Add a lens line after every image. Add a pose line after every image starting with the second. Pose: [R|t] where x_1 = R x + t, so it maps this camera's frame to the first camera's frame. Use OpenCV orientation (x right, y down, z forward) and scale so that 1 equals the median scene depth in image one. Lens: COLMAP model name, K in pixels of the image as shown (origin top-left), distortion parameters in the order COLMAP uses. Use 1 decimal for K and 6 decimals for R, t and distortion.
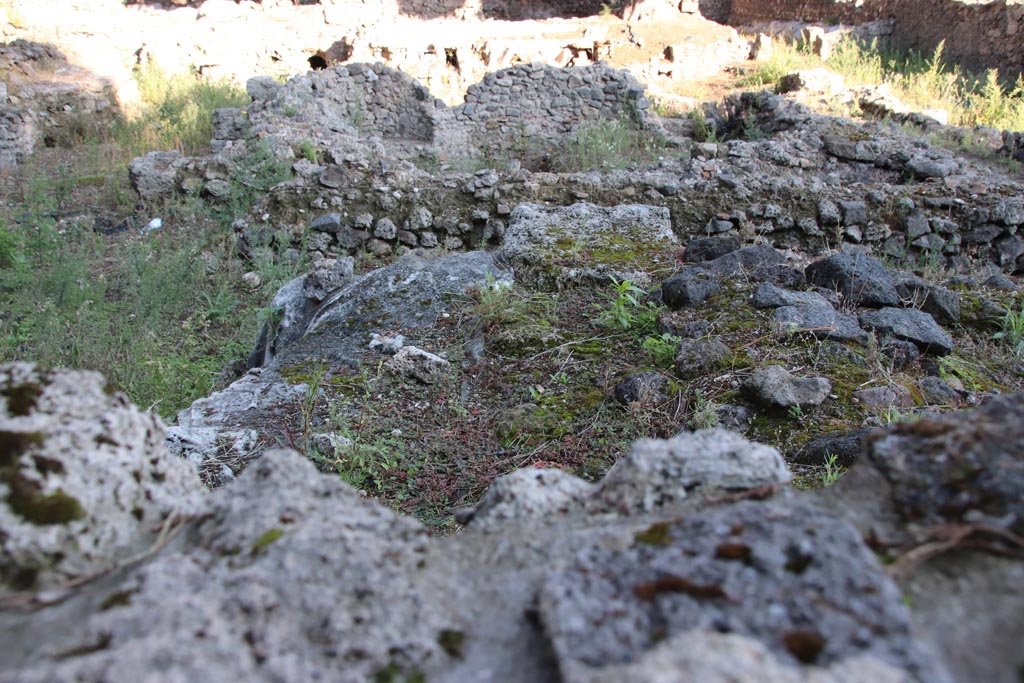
lens RADIAL K [[926.7, 0, 510.0], [0, 926.7, 346.5], [0, 0, 1]] dist [-0.124389, 0.230852]
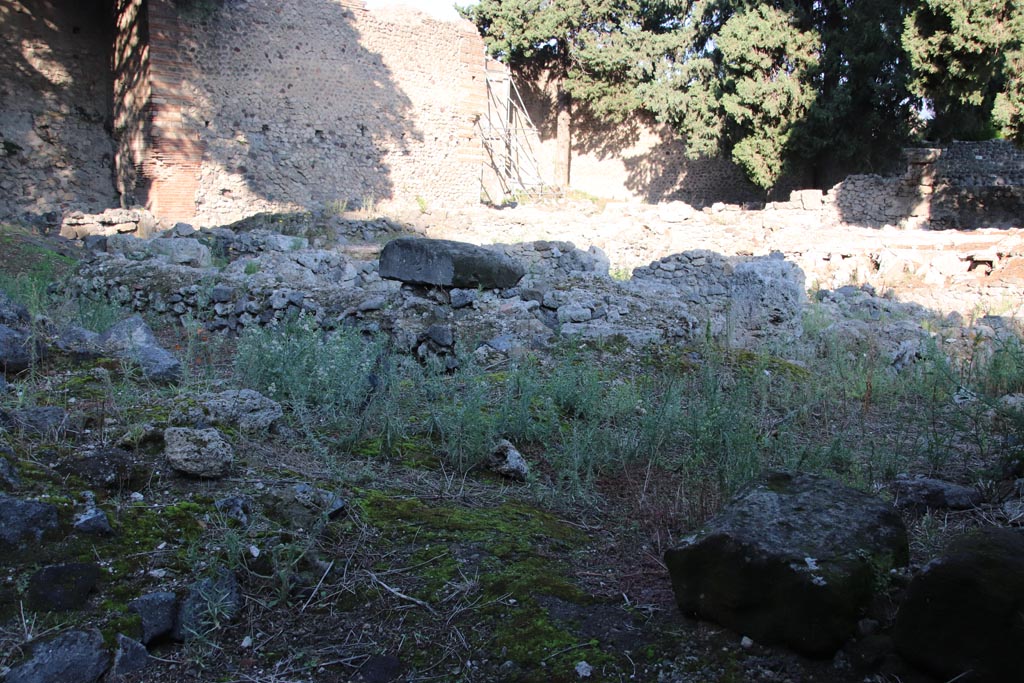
lens RADIAL K [[1074.8, 0, 509.3], [0, 1074.8, 347.9], [0, 0, 1]] dist [-0.057449, 0.364541]
pose [[0.705058, 0.105603, -0.701243, 1.759116], [-0.280655, 0.949666, -0.139168, 0.025740], [0.651250, 0.294929, 0.699207, 0.214916]]
